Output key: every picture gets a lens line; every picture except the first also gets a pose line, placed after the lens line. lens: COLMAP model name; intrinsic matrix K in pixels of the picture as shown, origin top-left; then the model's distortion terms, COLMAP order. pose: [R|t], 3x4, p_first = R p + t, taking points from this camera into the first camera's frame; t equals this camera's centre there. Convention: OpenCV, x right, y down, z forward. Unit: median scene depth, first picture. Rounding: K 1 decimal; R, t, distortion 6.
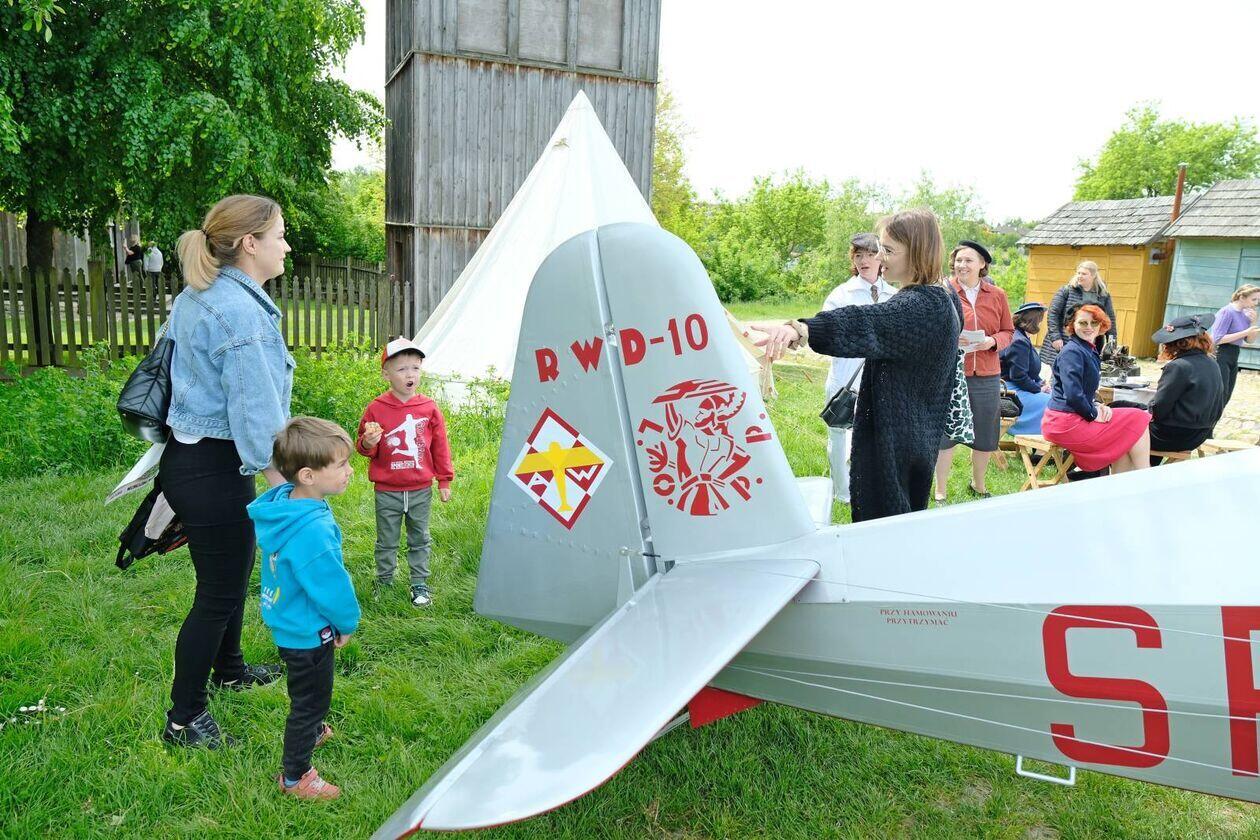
lens RADIAL K [[866.9, 0, 633.4], [0, 866.9, 430.6], [0, 0, 1]] dist [-0.007210, 0.003486]
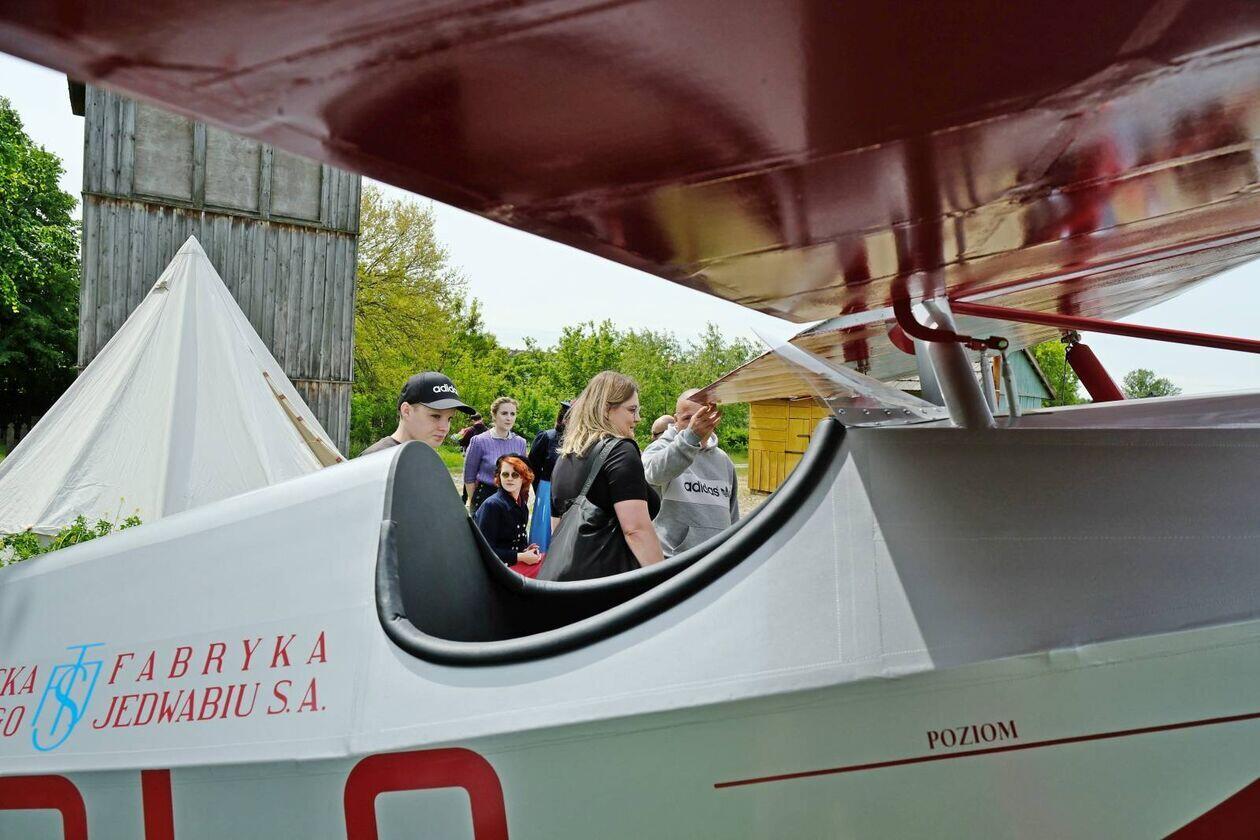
lens RADIAL K [[866.9, 0, 620.1], [0, 866.9, 428.8], [0, 0, 1]] dist [-0.007210, 0.003486]
pose [[0.986460, 0.005660, 0.163907, 0.173778], [0.021921, 0.985886, -0.165974, -0.003468], [-0.162533, 0.167319, 0.972413, 0.005319]]
